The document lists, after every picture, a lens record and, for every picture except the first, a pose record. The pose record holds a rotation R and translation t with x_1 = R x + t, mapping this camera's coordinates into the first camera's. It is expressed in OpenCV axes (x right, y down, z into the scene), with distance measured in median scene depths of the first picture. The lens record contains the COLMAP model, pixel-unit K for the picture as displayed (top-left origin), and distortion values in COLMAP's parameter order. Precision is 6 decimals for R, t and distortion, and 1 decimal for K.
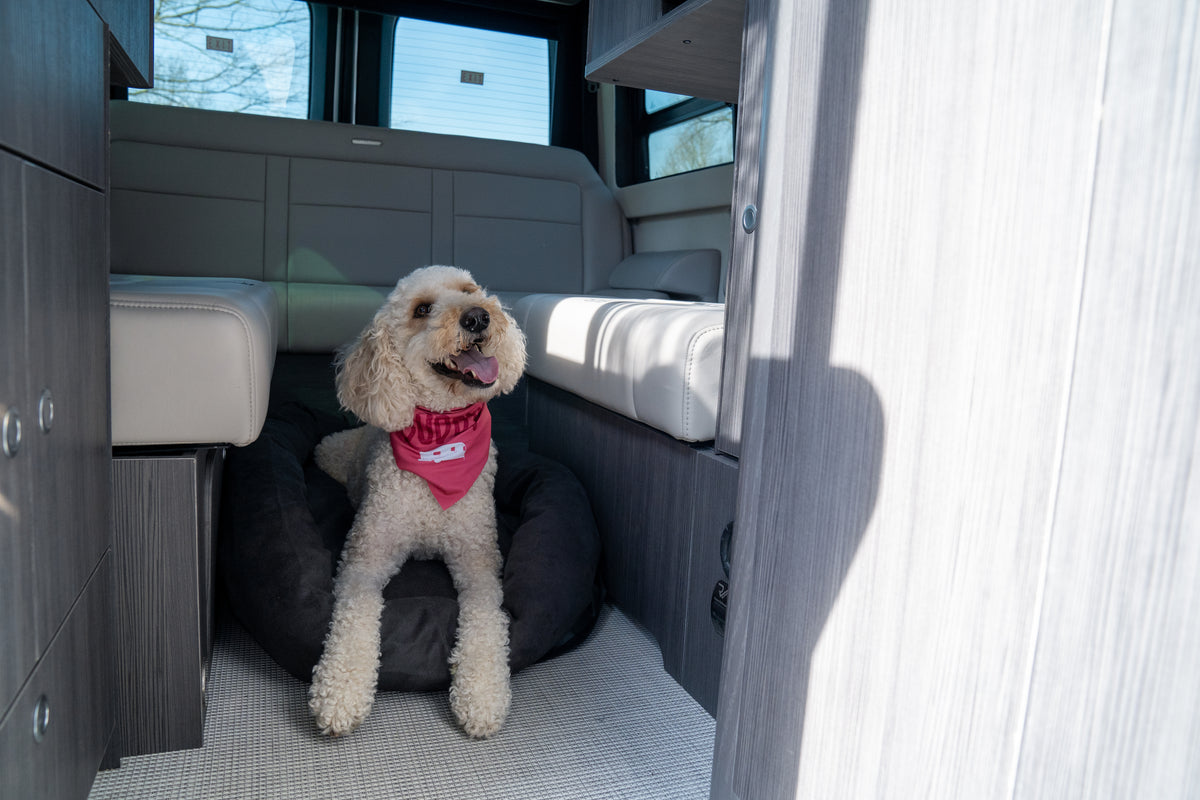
lens RADIAL K [[829.7, 0, 600.0], [0, 829.7, 400.0], [0, 0, 1]] dist [-0.112025, 0.067198]
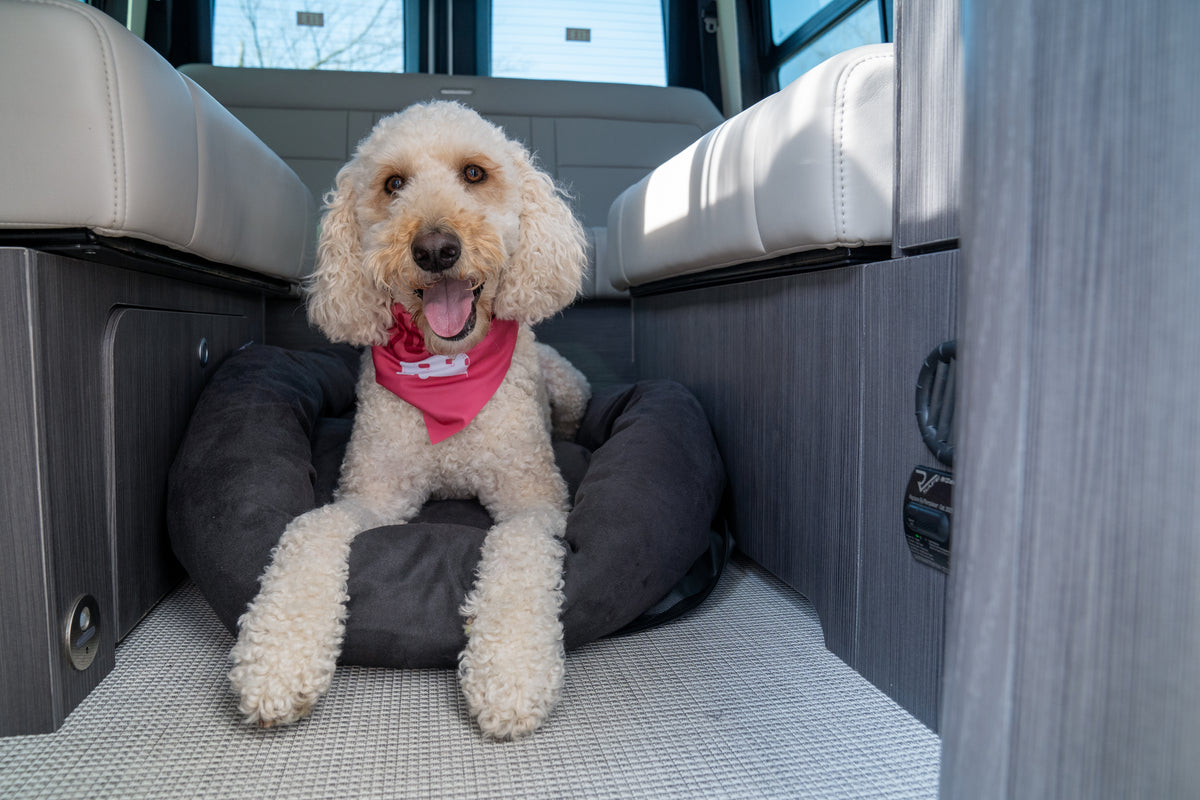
lens RADIAL K [[829.7, 0, 600.0], [0, 829.7, 400.0], [0, 0, 1]] dist [-0.112025, 0.067198]
pose [[0.982966, -0.043992, -0.178443, 0.033172], [0.033584, 0.997577, -0.060933, 0.202365], [0.180691, 0.053902, 0.982062, 0.408965]]
